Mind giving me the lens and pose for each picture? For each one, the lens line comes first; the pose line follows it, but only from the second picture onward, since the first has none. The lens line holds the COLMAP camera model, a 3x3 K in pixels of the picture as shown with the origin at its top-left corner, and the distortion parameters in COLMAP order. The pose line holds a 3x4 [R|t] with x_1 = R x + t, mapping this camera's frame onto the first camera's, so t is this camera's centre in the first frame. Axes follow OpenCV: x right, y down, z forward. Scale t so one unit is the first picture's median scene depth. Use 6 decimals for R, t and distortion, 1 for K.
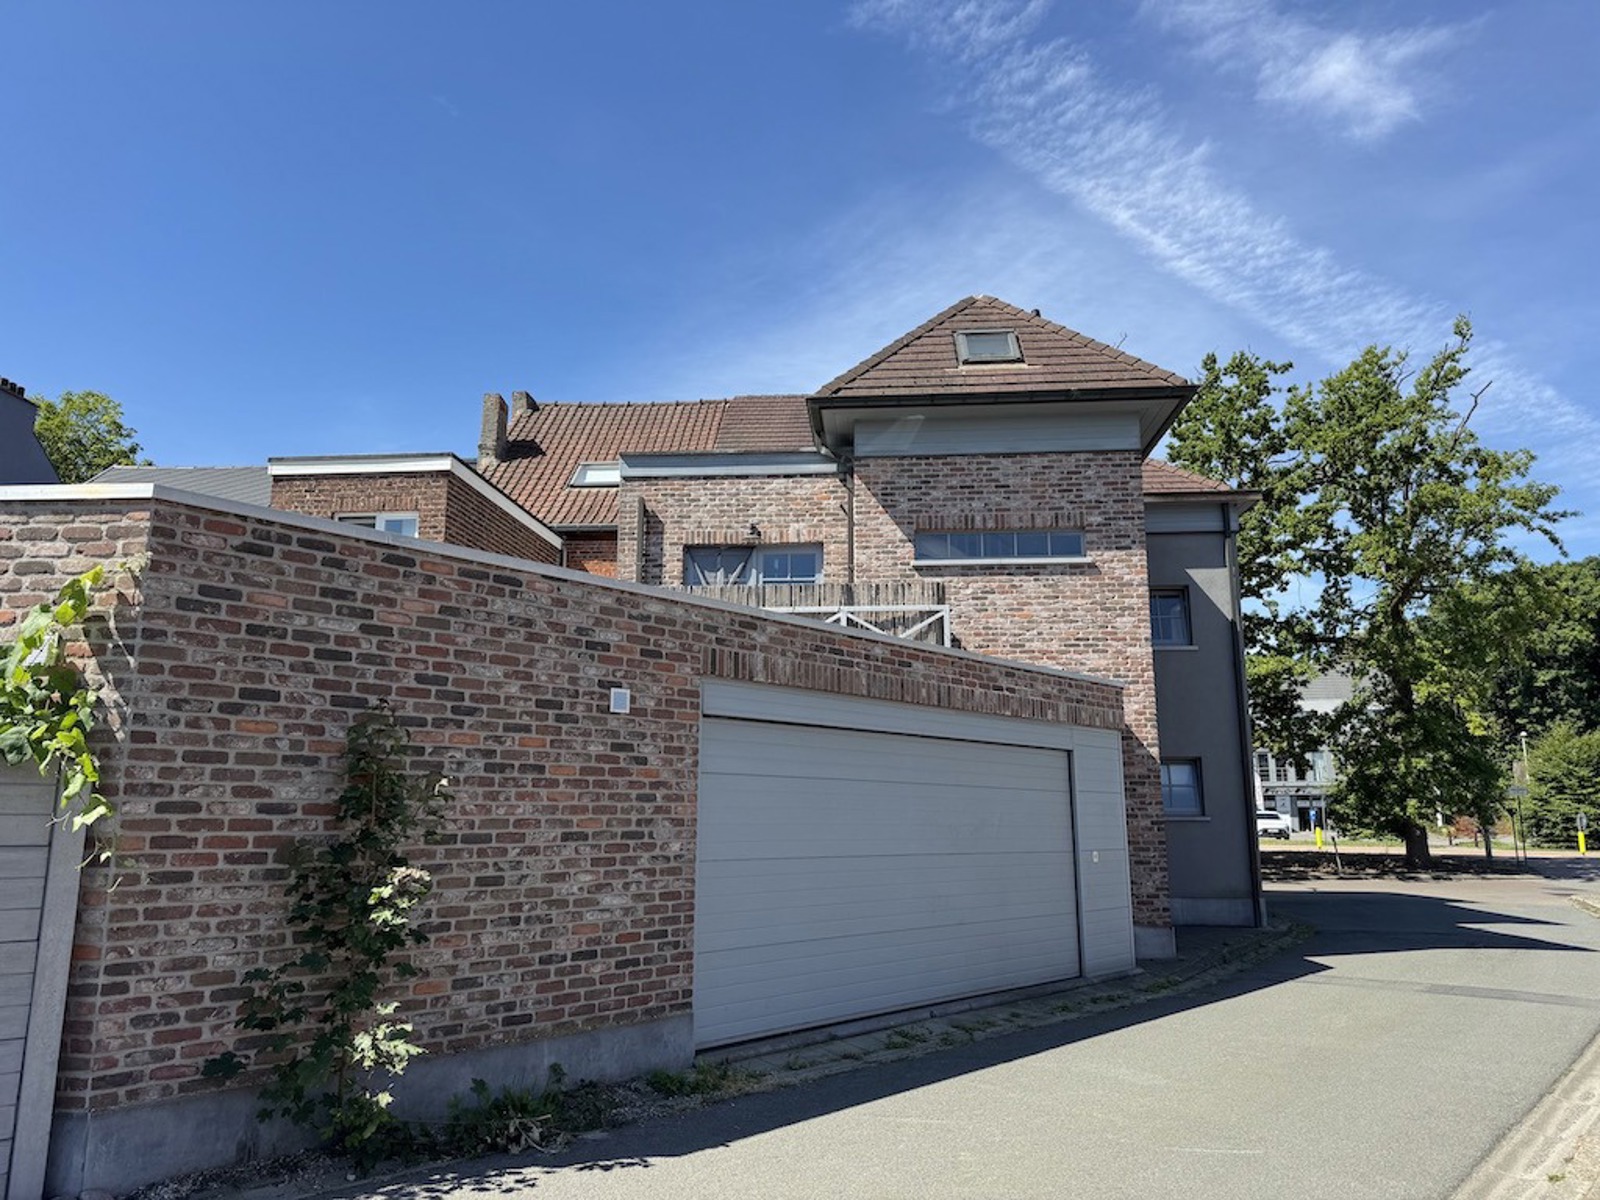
lens RADIAL K [[1108.9, 0, 798.7], [0, 1108.9, 595.7], [0, 0, 1]] dist [0.042527, 0.000189]
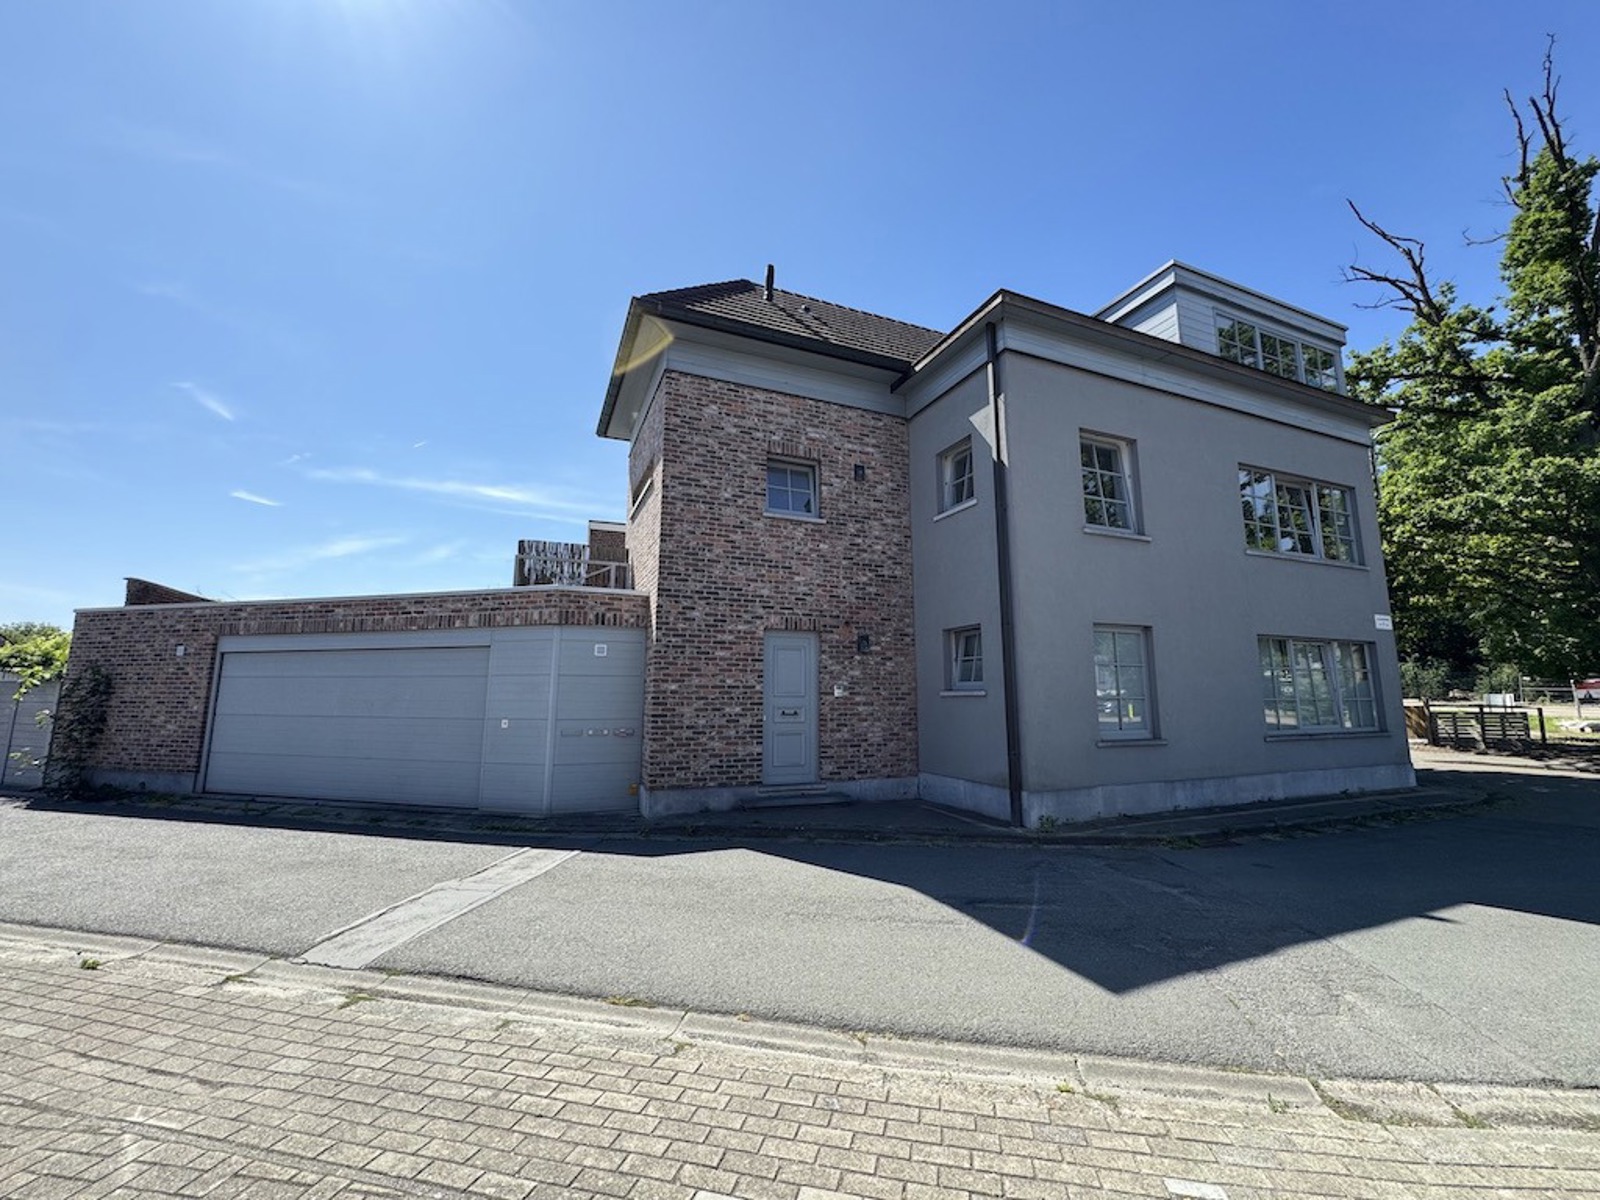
lens RADIAL K [[640.3, 0, 798.8], [0, 640.3, 607.5], [0, 0, 1]] dist [-0.009990, 0.000060]
pose [[0.450550, -0.134331, -0.882587, 1.778344], [0.171812, 0.983181, -0.061934, 0.330230], [0.876062, -0.123735, 0.466052, 1.569283]]
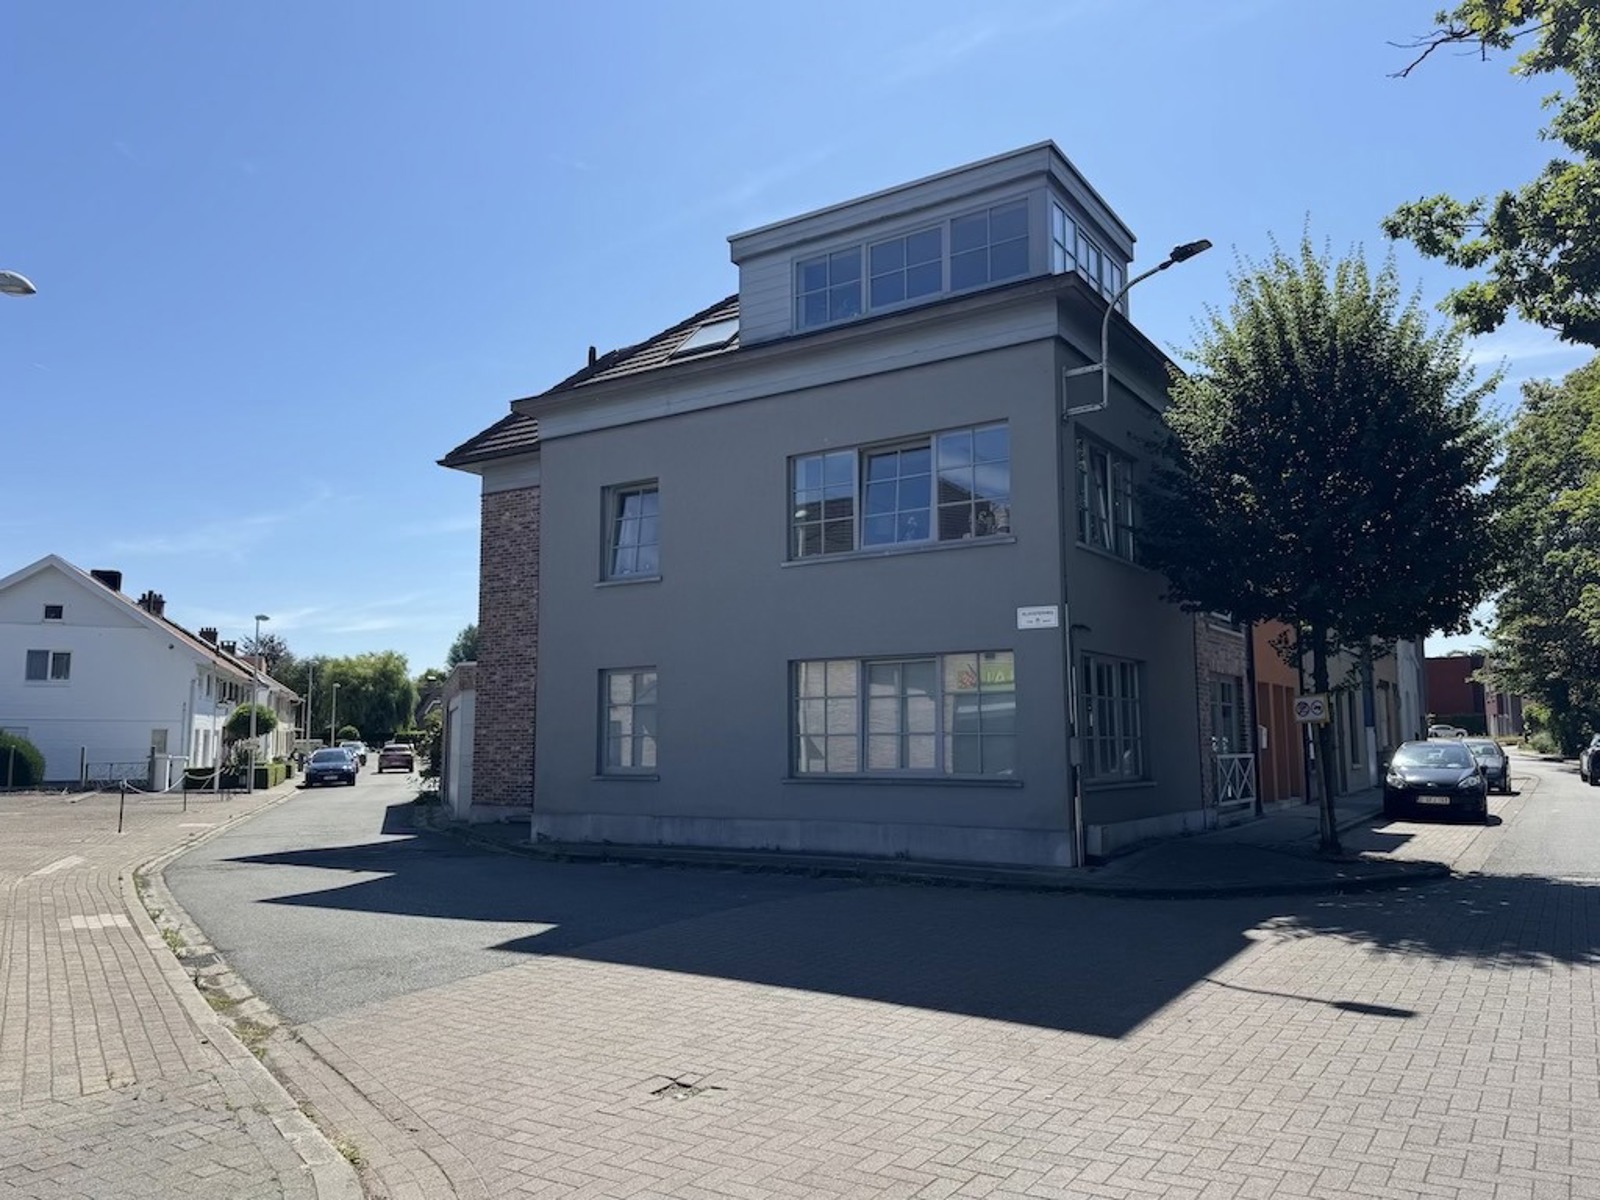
lens RADIAL K [[1168.0, 0, 800.1], [0, 1168.0, 599.2], [0, 0, 1]] dist [0.006065, 0.000486]
pose [[-0.473728, -0.110412, -0.873723, 2.815498], [0.173005, 0.961110, -0.215258, 0.790718], [0.863511, -0.253132, -0.436203, 3.850433]]
